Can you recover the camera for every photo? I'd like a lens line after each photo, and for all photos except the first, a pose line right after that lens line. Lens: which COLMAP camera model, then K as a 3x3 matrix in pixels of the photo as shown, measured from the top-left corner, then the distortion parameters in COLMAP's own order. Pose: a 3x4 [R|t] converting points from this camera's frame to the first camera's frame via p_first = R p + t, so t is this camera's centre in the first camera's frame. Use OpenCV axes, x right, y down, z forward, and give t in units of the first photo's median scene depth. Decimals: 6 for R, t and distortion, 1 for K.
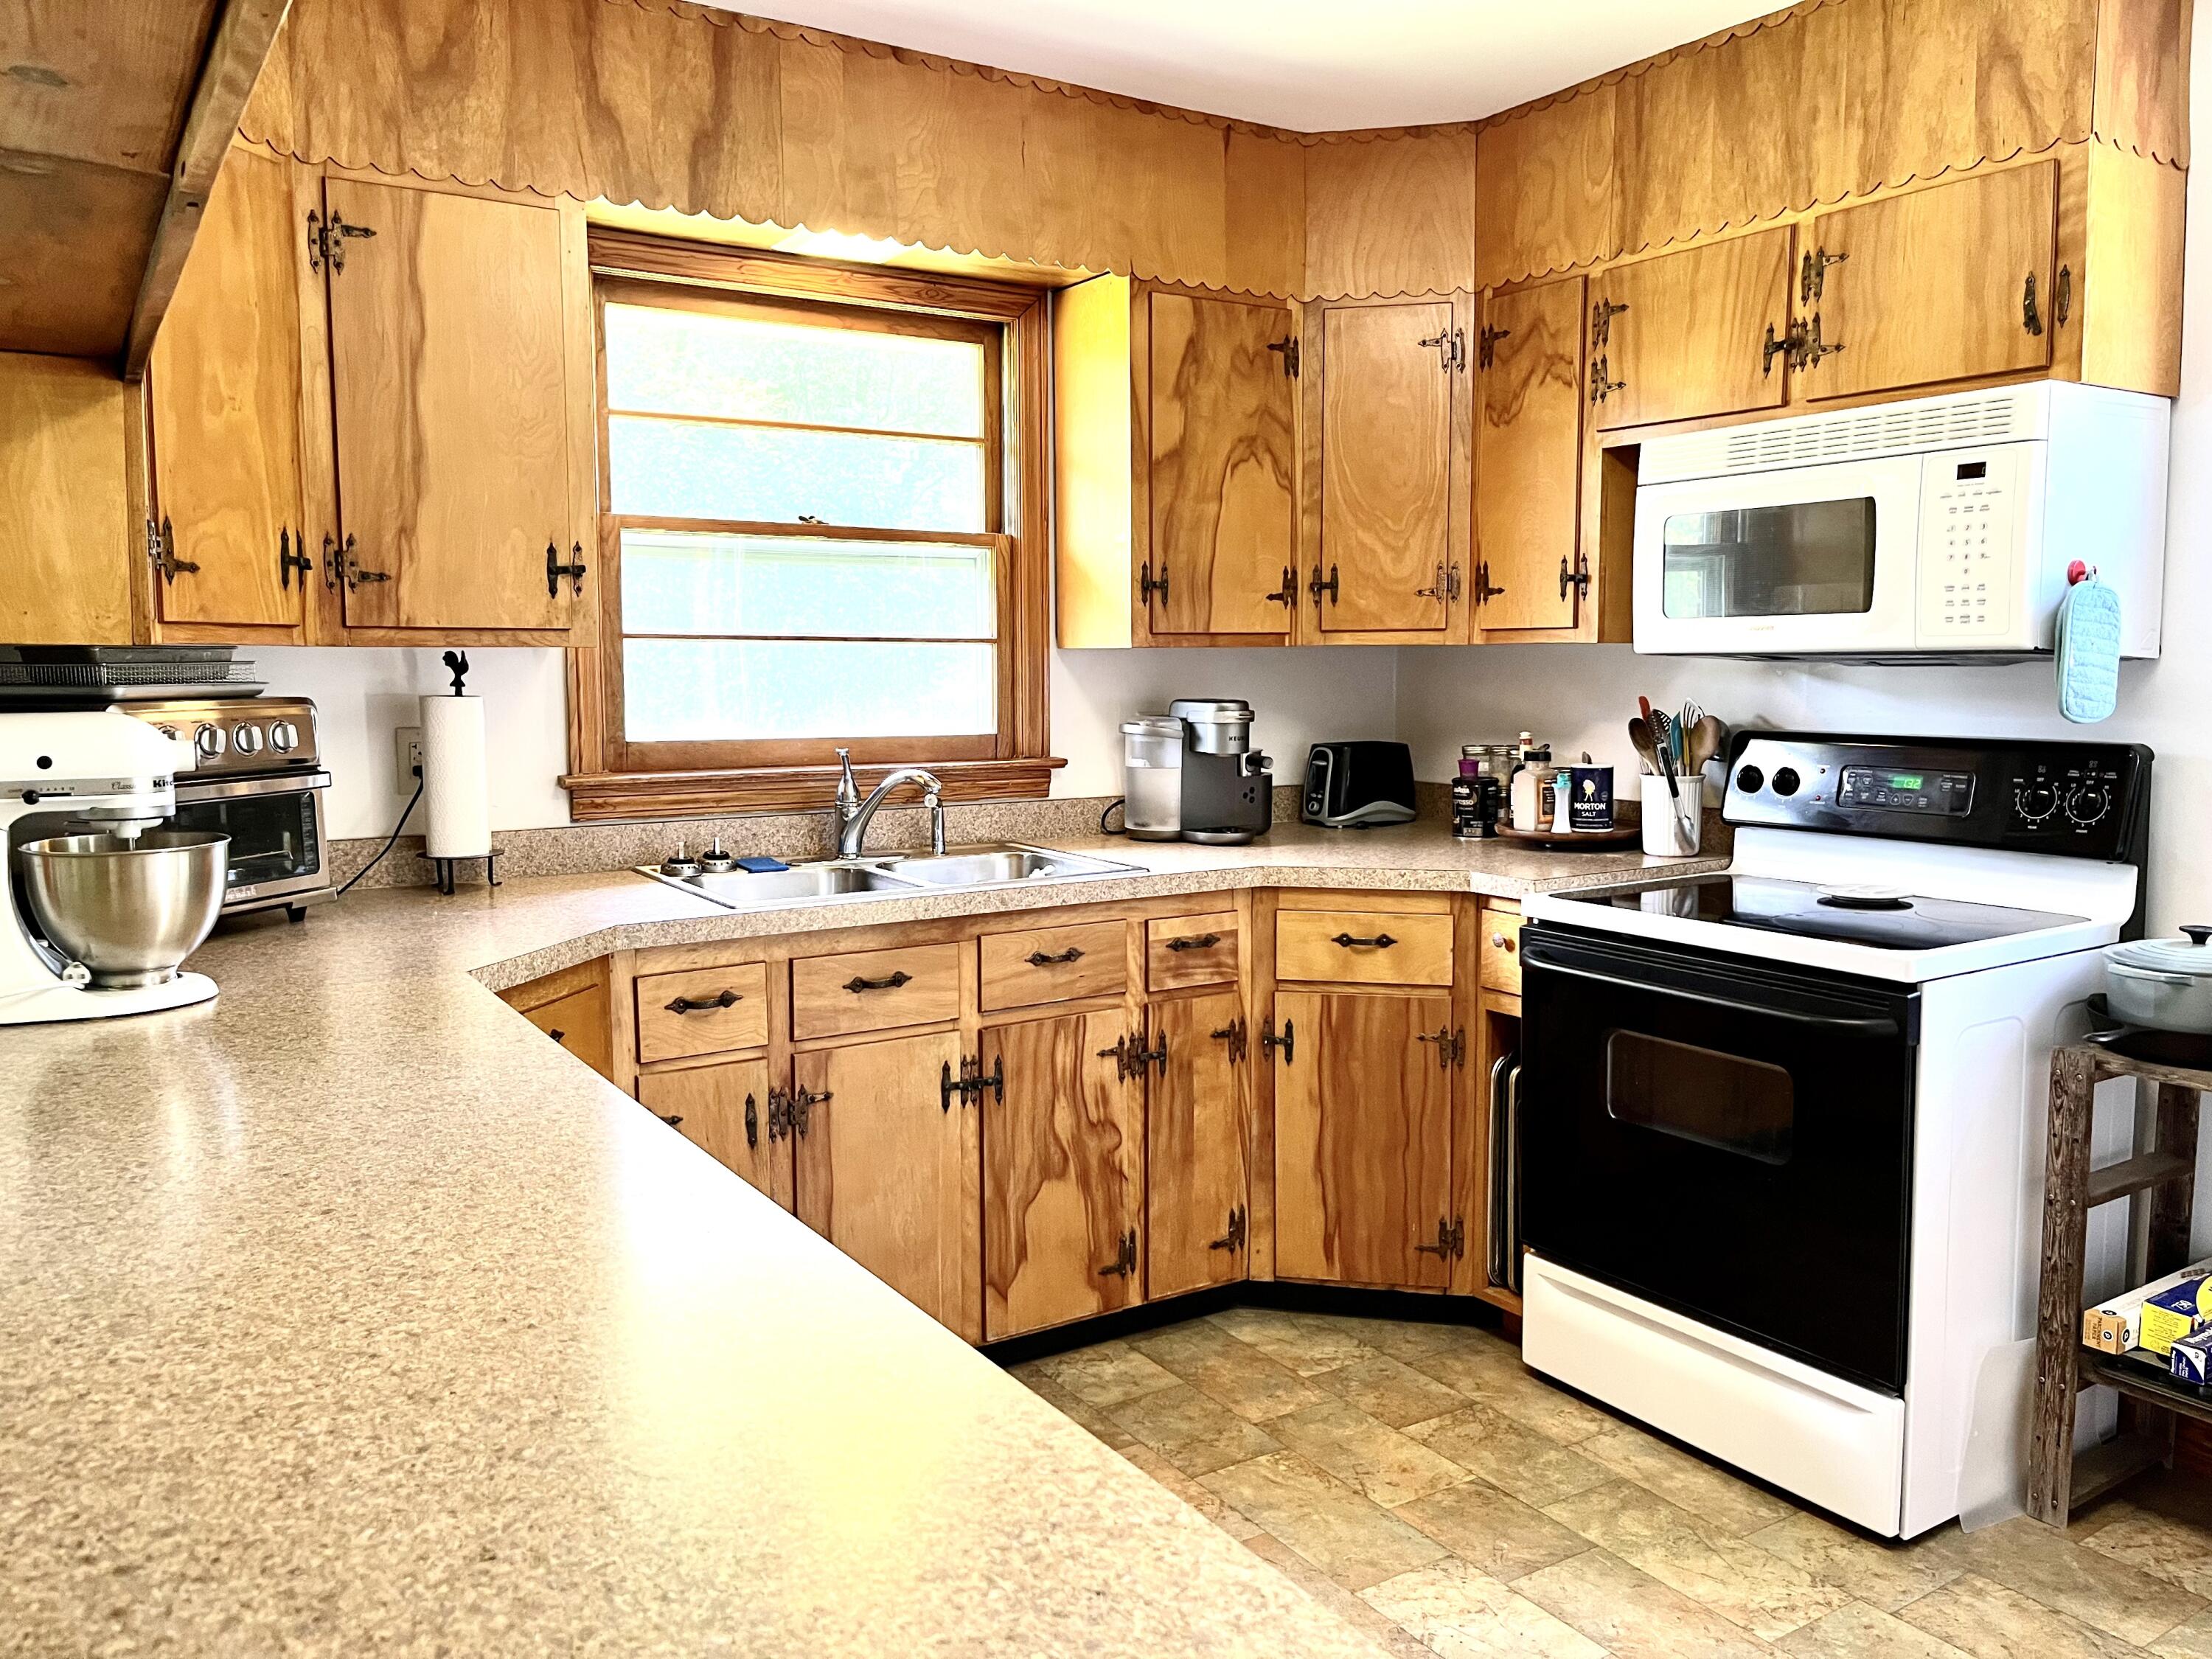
lens RADIAL K [[1669.9, 0, 1106.0], [0, 1669.9, 829.5], [0, 0, 1]] dist [0.069581, -0.107413]
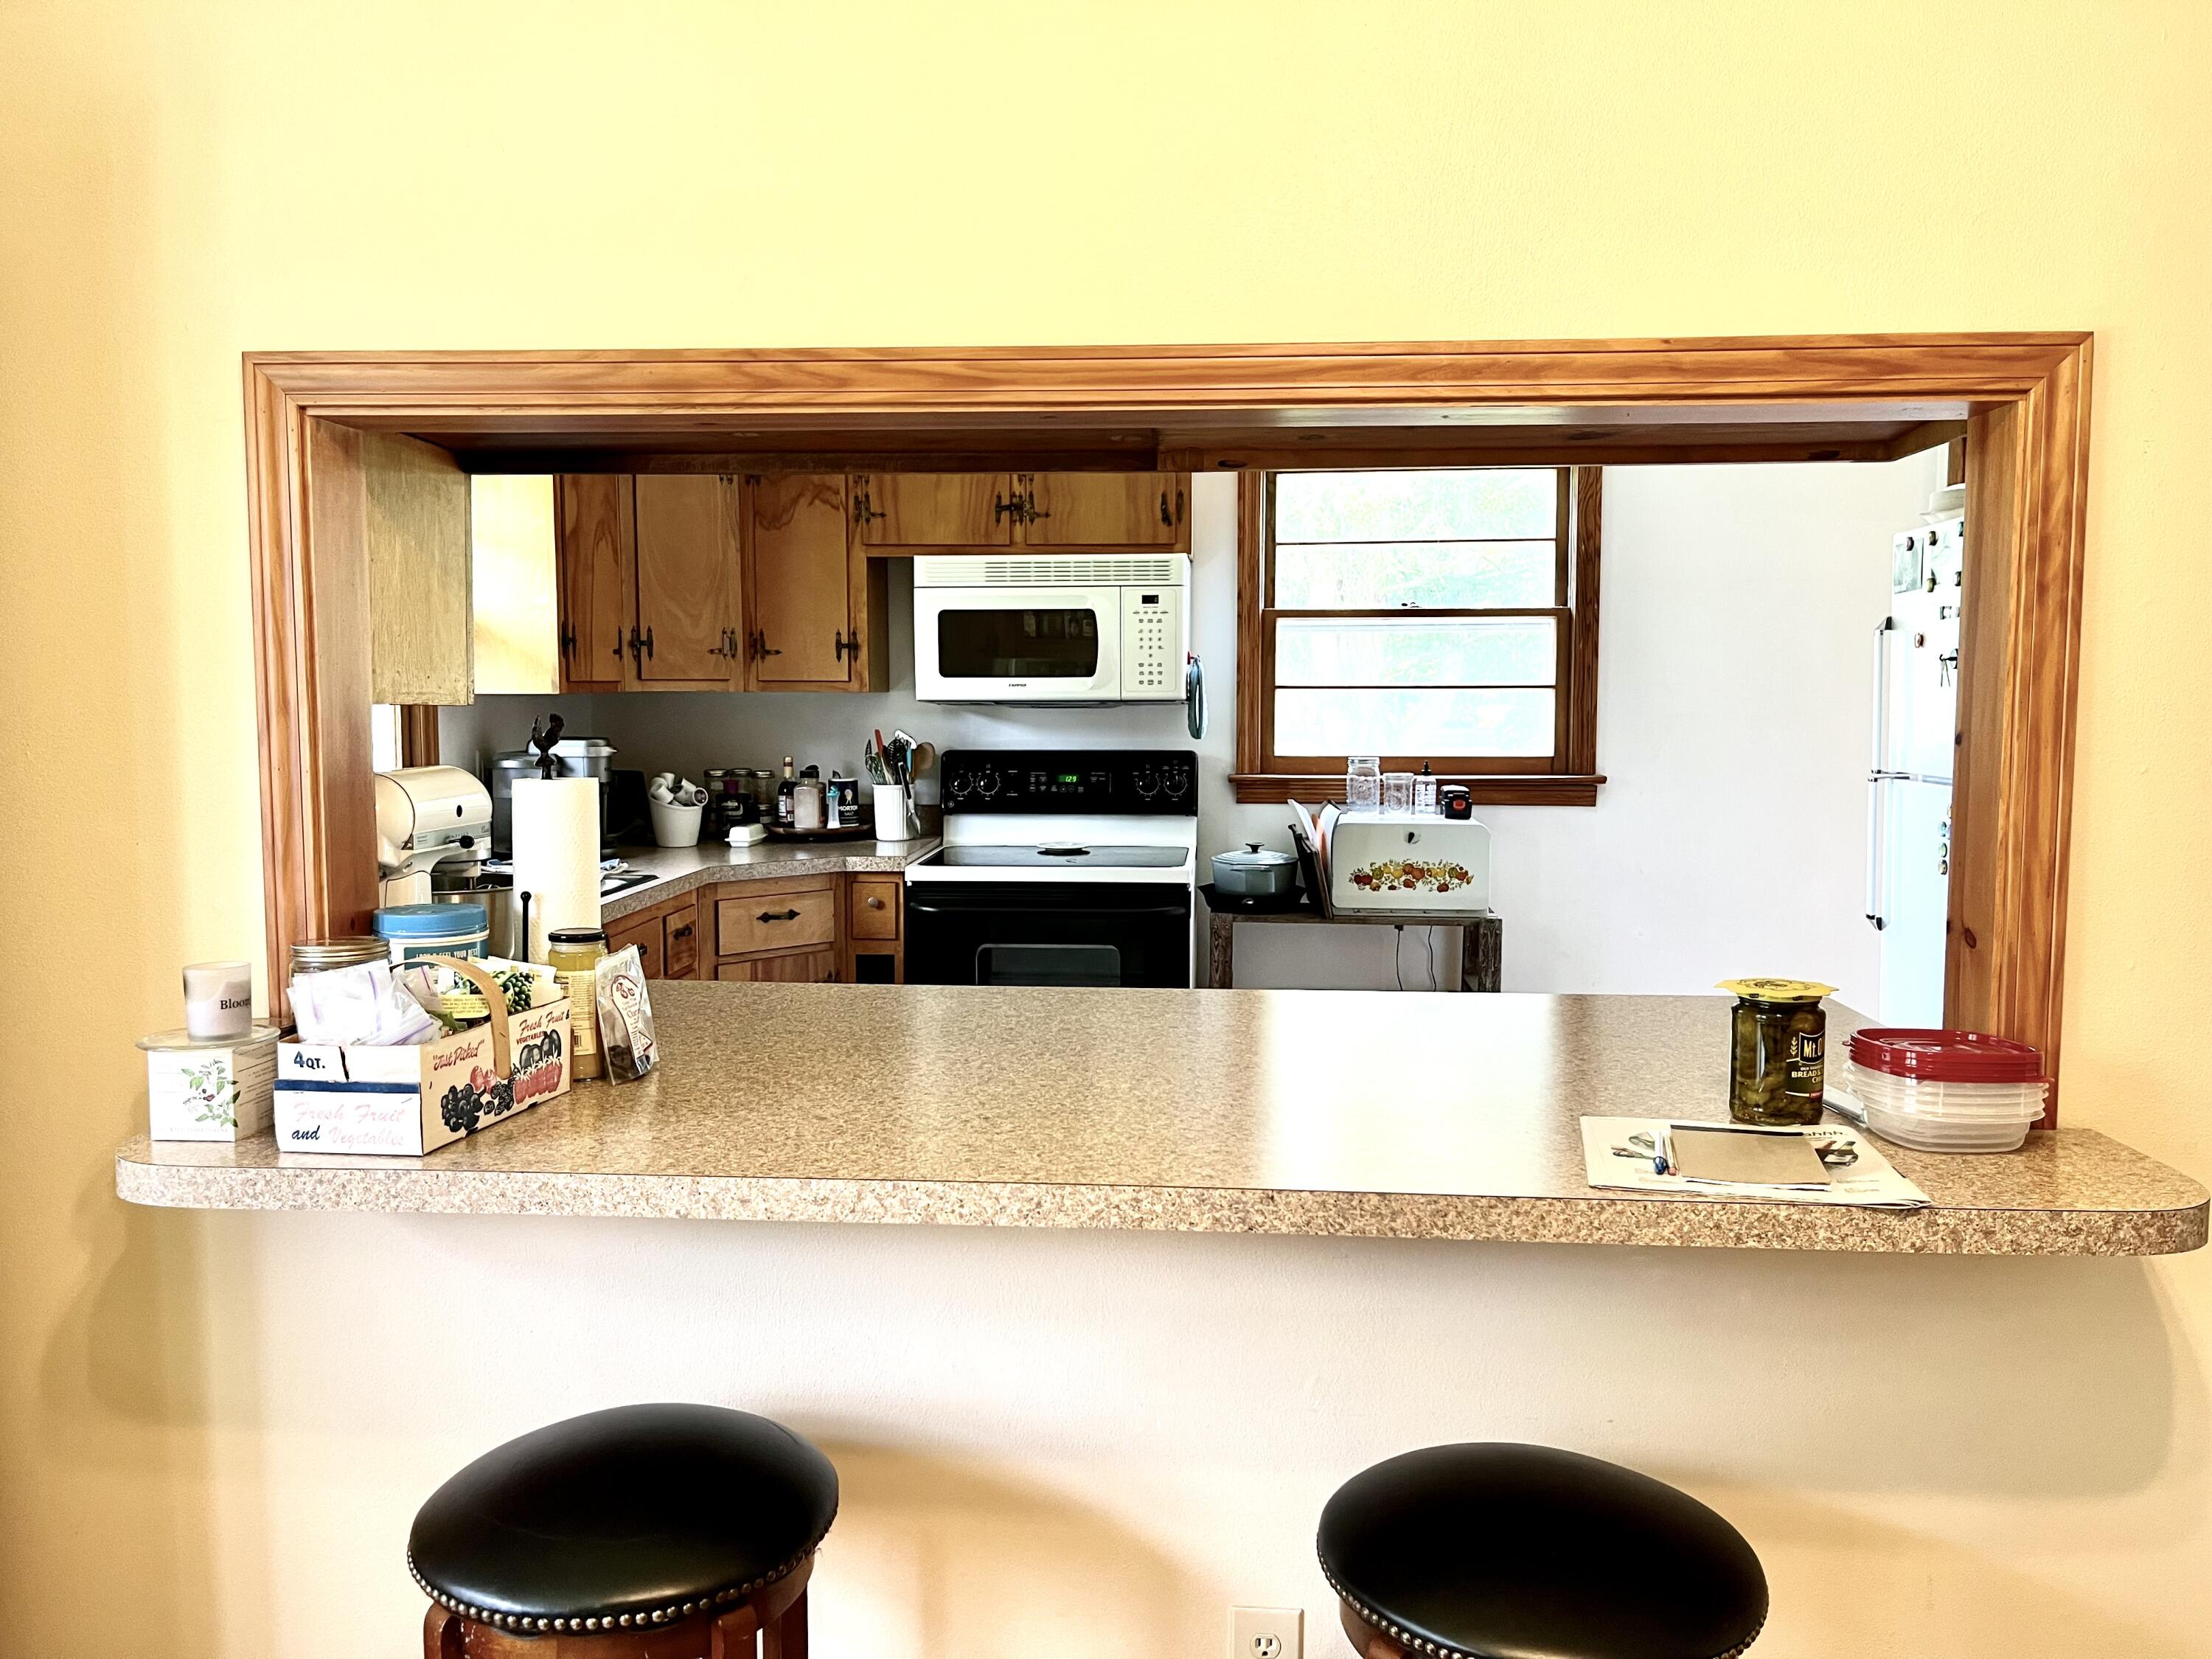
lens RADIAL K [[1694.2, 0, 1100.3], [0, 1694.2, 838.1], [0, 0, 1]] dist [0.065558, -0.094778]
pose [[0.591471, -0.068132, 0.803442, -0.810129], [0.079622, 0.996489, 0.025887, -0.010114], [-0.802385, 0.048660, 0.594819, -0.007892]]
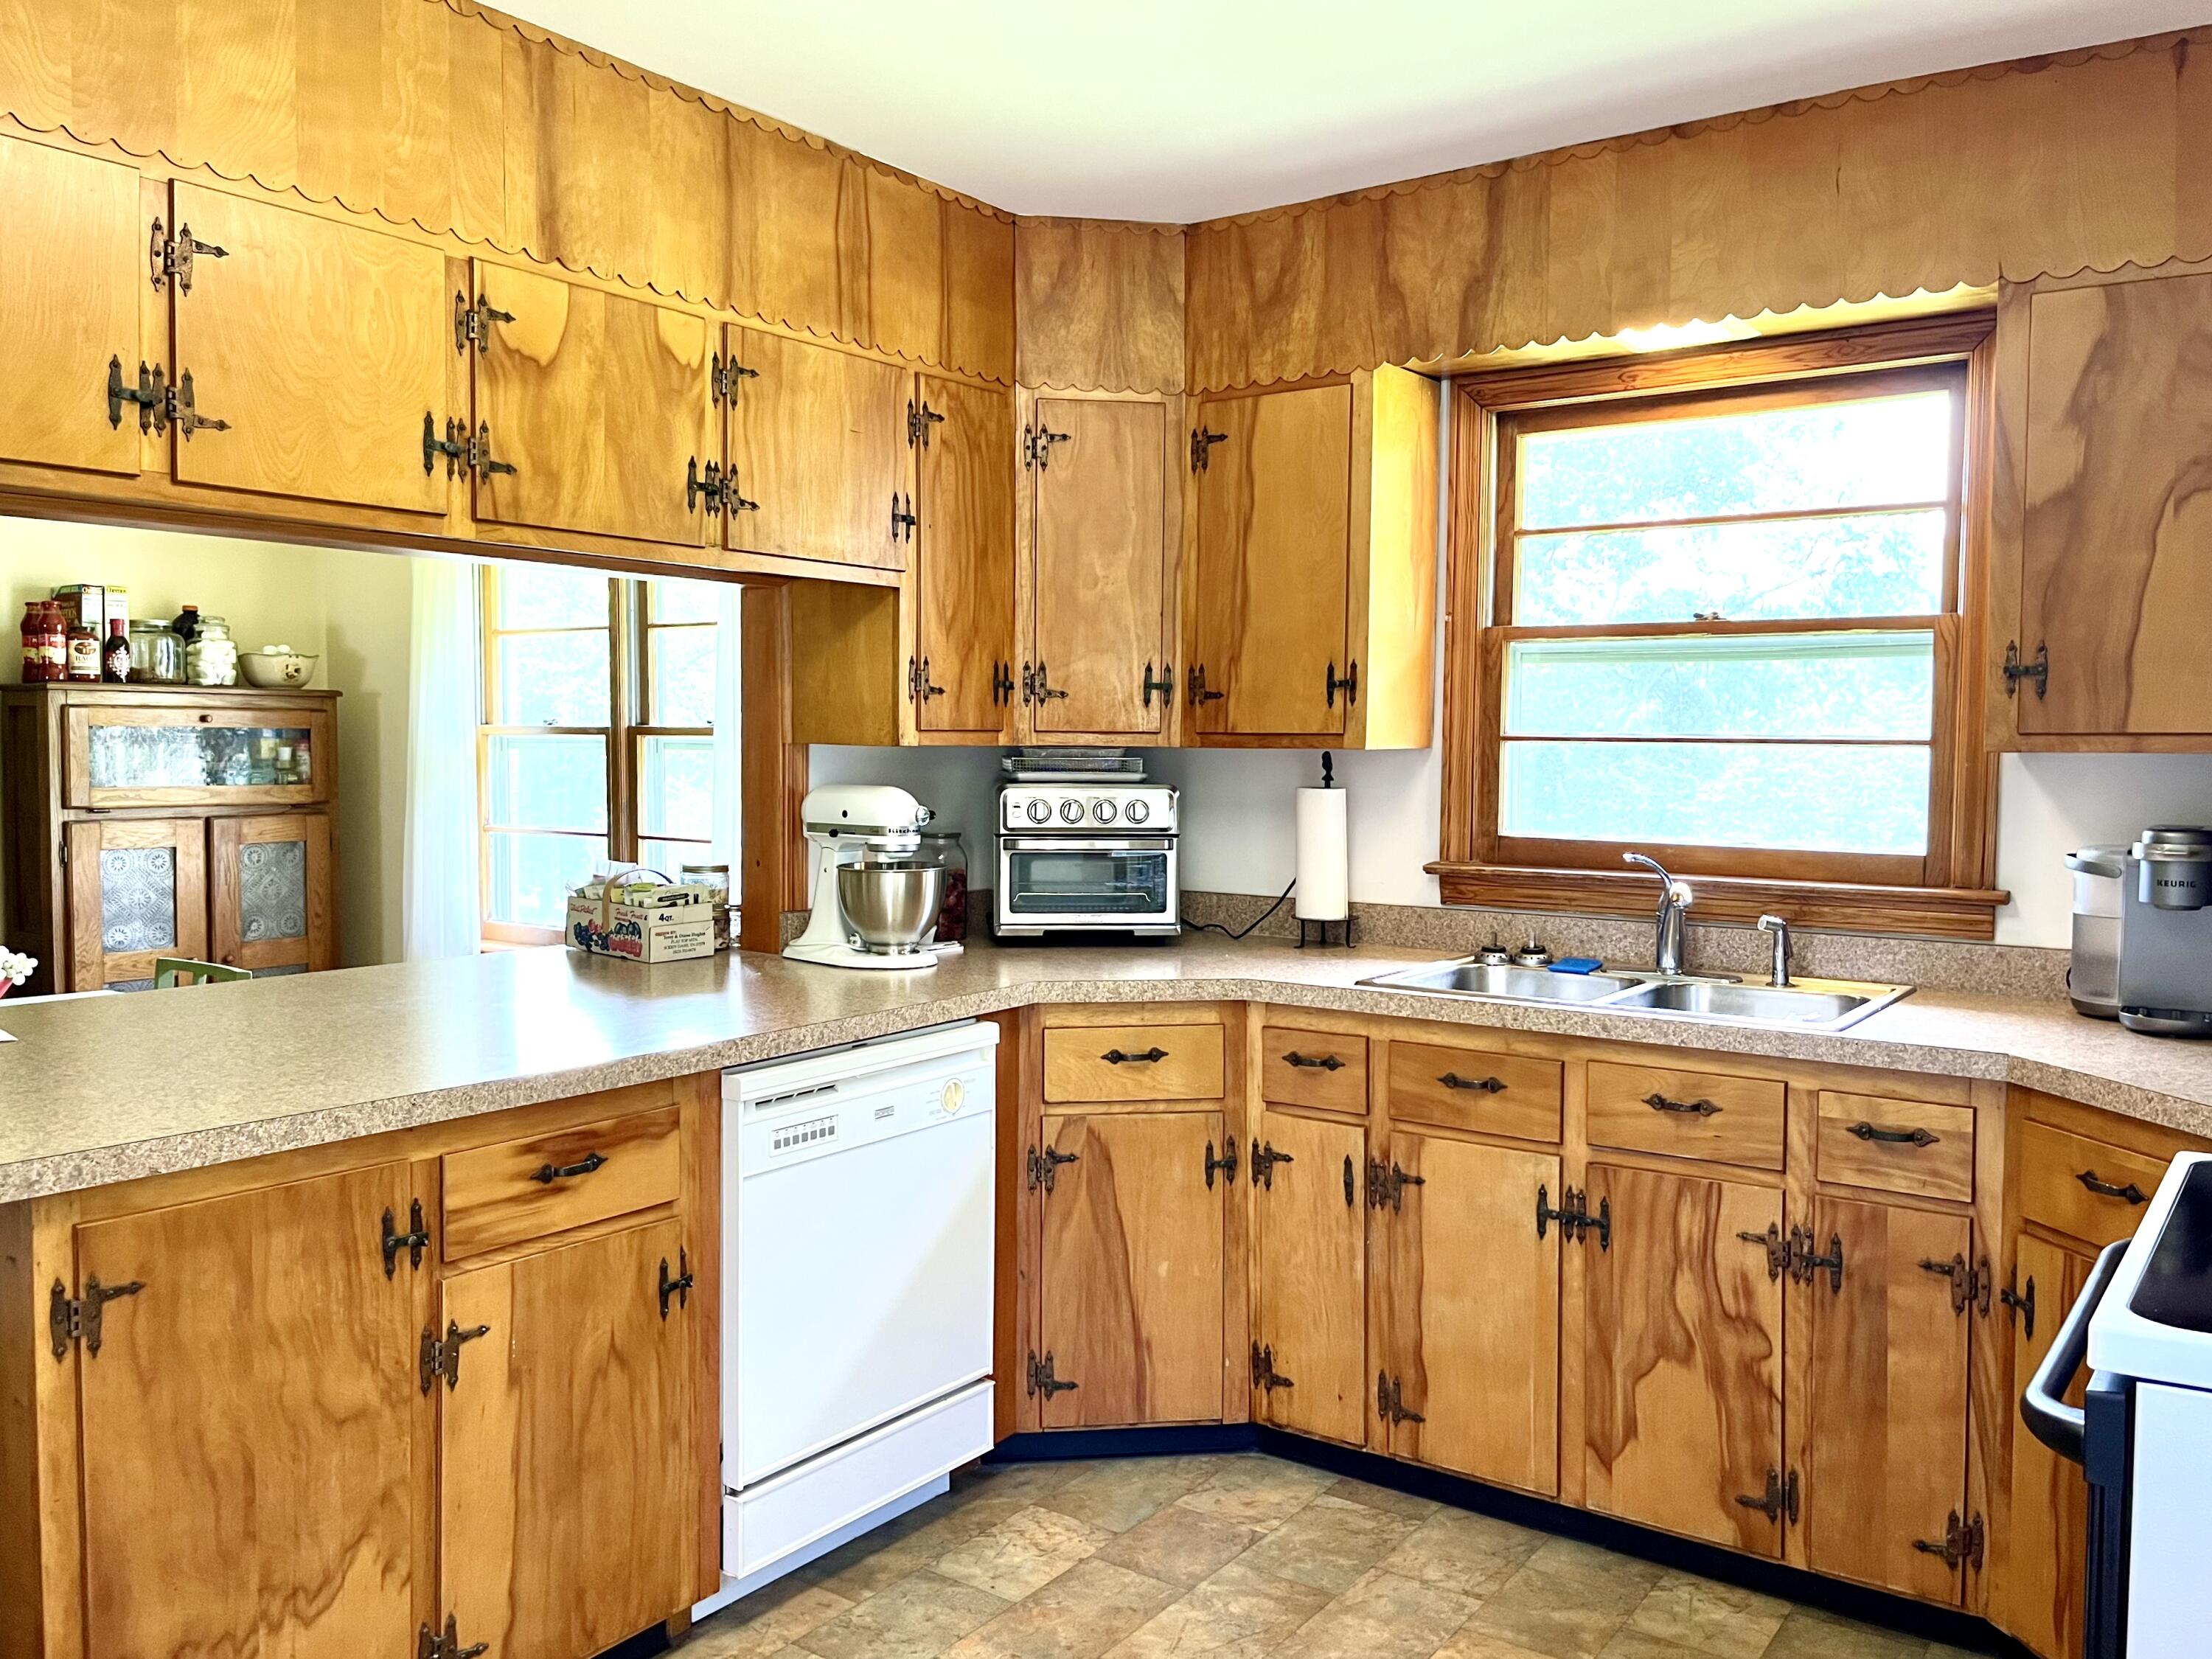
lens RADIAL K [[1694.2, 0, 1100.3], [0, 1694.2, 838.1], [0, 0, 1]] dist [0.065558, -0.094778]
pose [[0.381432, 0.056005, -0.922699, 0.661195], [-0.105840, 0.994245, 0.016595, -0.044535], [0.918318, 0.091328, 0.385165, 0.362131]]
